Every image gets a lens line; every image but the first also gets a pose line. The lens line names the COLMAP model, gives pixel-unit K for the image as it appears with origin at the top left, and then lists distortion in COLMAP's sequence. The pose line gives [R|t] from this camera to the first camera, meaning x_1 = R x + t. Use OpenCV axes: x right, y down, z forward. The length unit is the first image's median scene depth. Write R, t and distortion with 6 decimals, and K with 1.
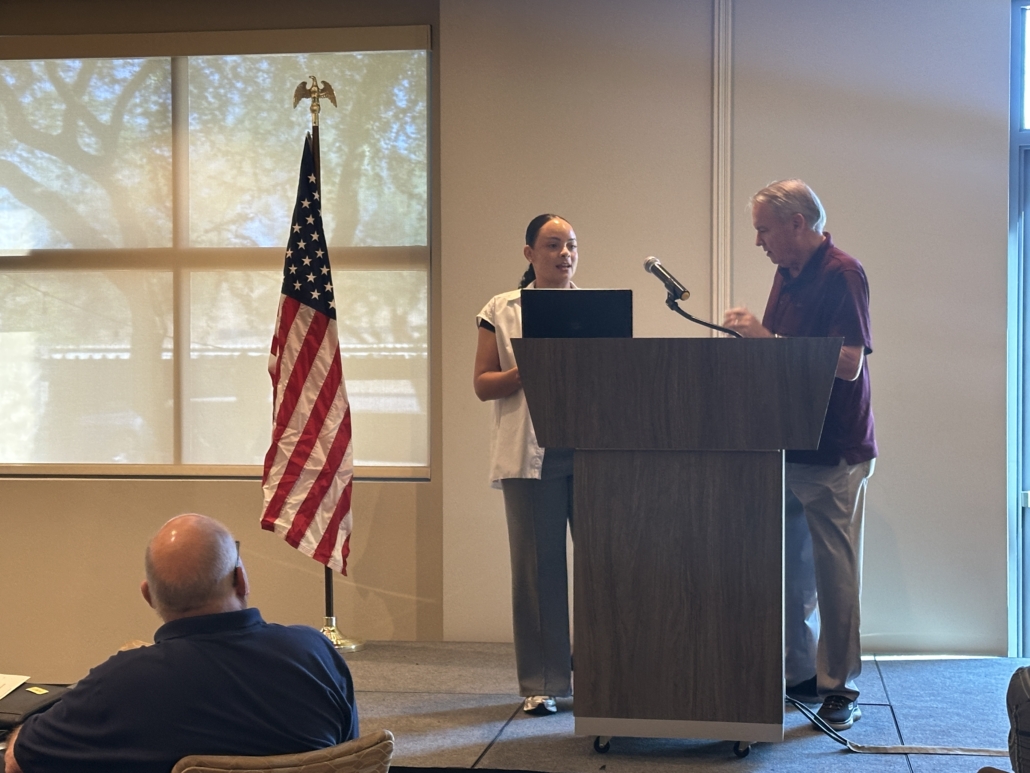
lens RADIAL K [[1819.4, 0, 515.0], [0, 1819.4, 386.5], [0, 0, 1]] dist [0.005258, -0.070805]
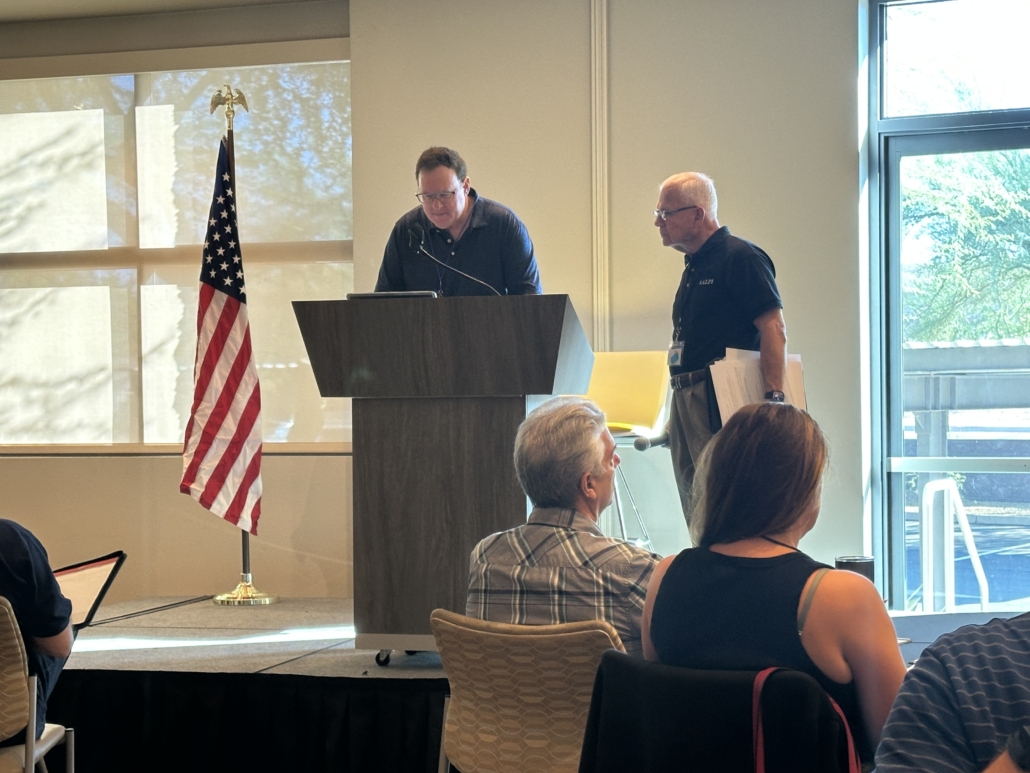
lens RADIAL K [[1916.9, 0, 619.4], [0, 1916.9, 442.3], [0, 0, 1]] dist [-0.035091, -0.505965]
pose [[0.995711, -0.008379, -0.092134, 0.234094], [0.009024, 0.999938, 0.006581, 0.041973], [0.092074, -0.007384, 0.995725, -0.137317]]
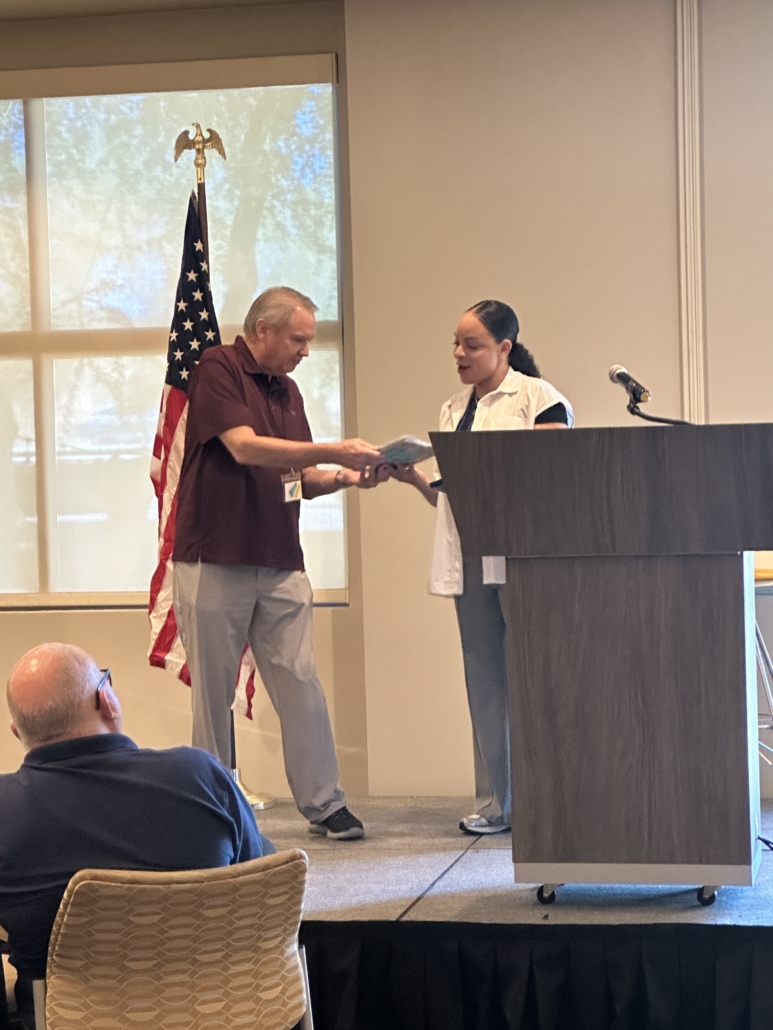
lens RADIAL K [[2623.2, 0, 354.8], [0, 2623.2, 515.0], [0, 0, 1]] dist [-0.283897, 5.669987]
pose [[0.998296, -0.026187, -0.052156, 0.019725], [0.026647, 0.999612, 0.008135, 0.001465], [0.051922, -0.009511, 0.998606, -0.198715]]
